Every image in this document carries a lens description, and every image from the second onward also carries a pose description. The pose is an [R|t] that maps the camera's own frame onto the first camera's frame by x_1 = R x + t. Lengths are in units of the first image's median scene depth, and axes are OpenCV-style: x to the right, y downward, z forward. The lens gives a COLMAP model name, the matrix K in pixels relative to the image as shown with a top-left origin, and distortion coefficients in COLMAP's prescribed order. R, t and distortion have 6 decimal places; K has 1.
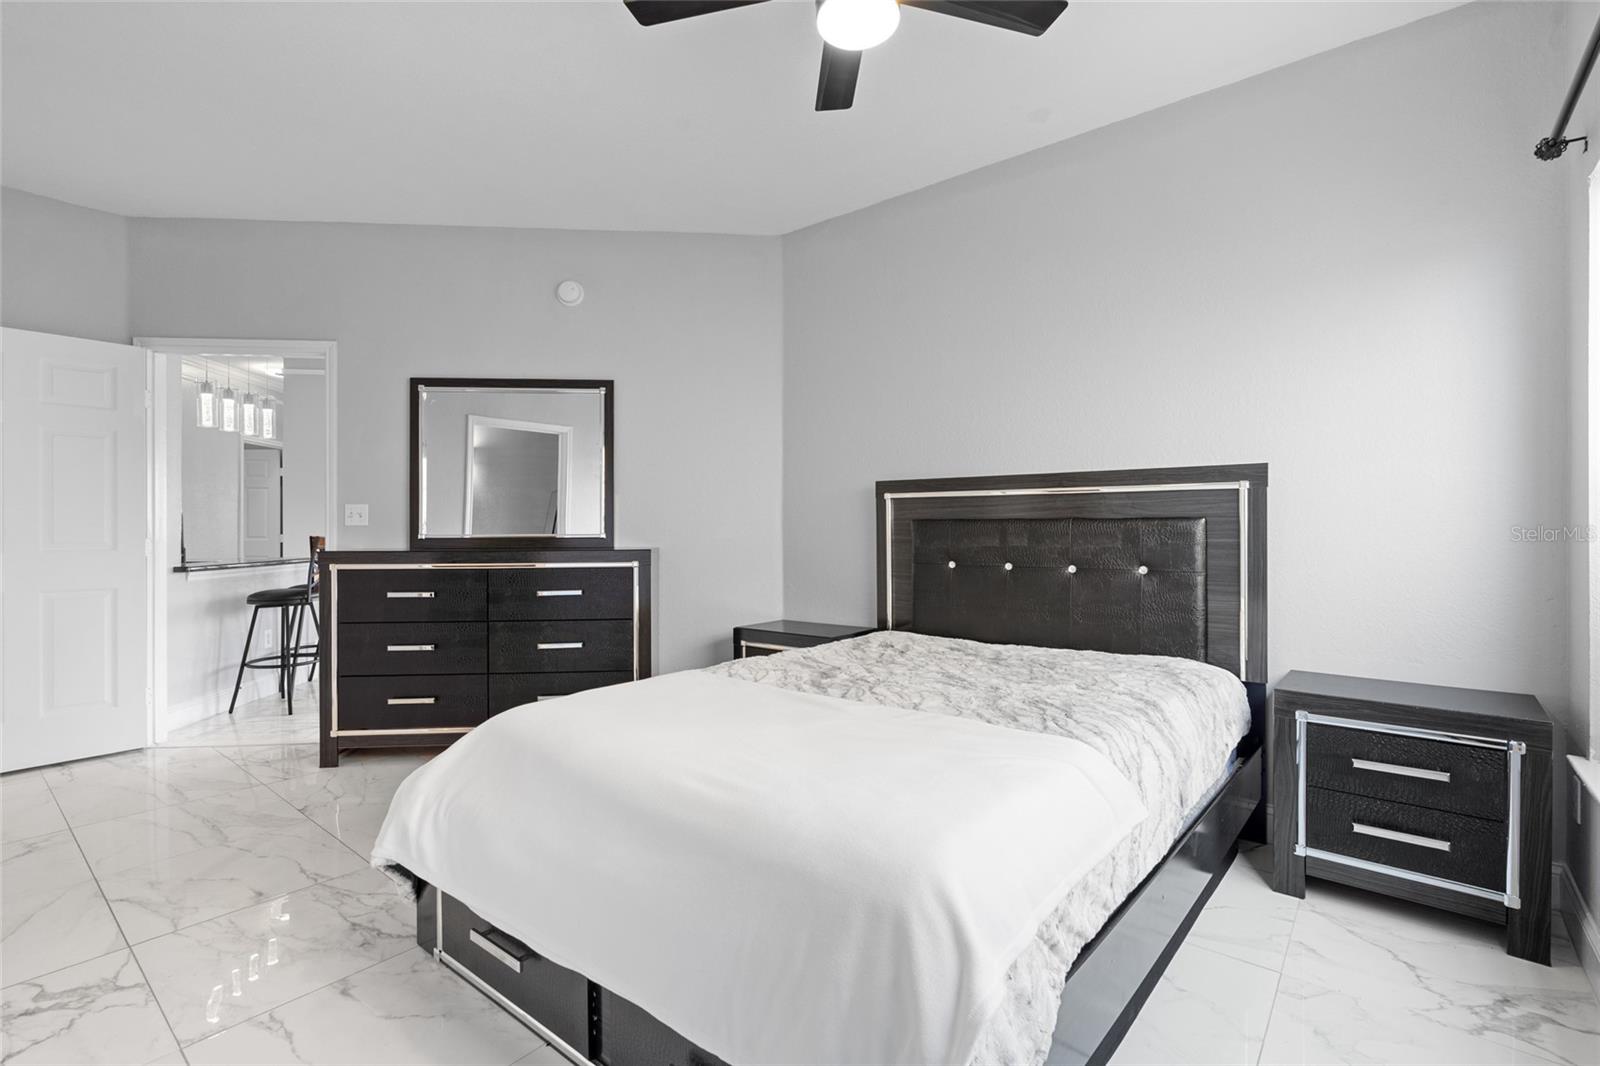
lens RADIAL K [[726.0, 0, 813.5], [0, 726.0, 525.2], [0, 0, 1]] dist [-0.002497, 0.001405]
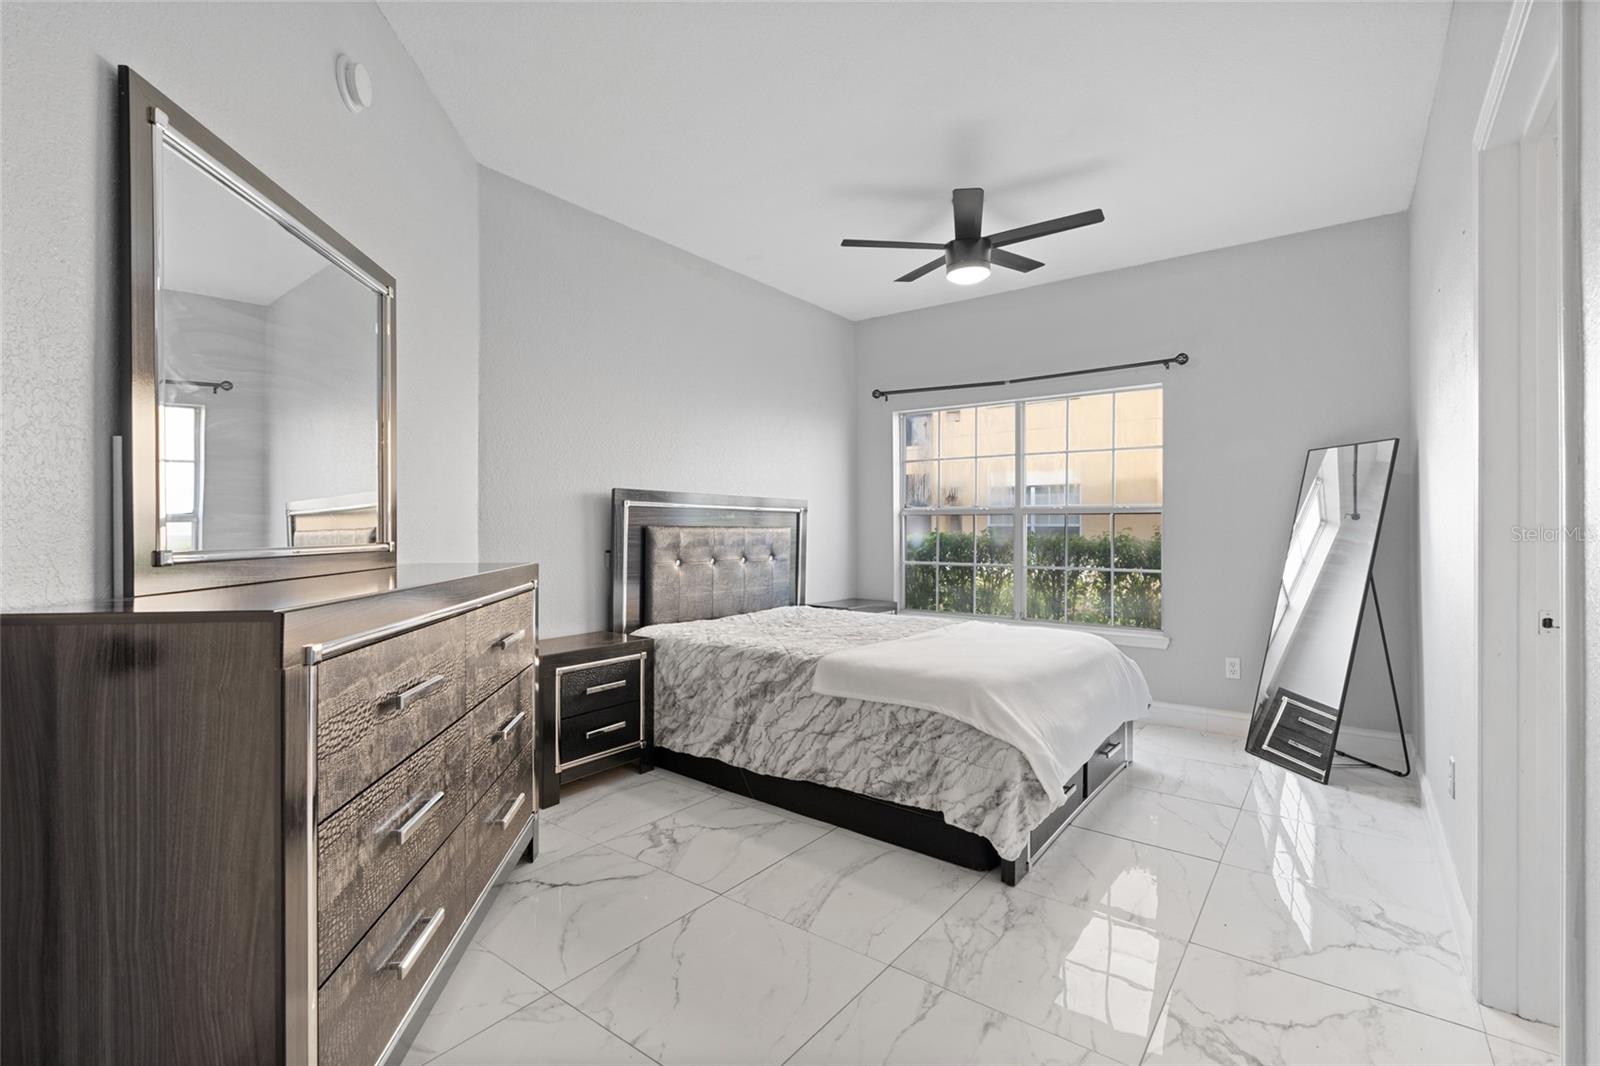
lens RADIAL K [[726.0, 0, 813.5], [0, 726.0, 525.2], [0, 0, 1]] dist [-0.002497, 0.001405]
pose [[-0.037753, 0.002711, 0.999283, -1.092161], [0.013474, 0.999907, -0.002204, 0.002663], [-0.999196, 0.013381, -0.037786, 0.877374]]
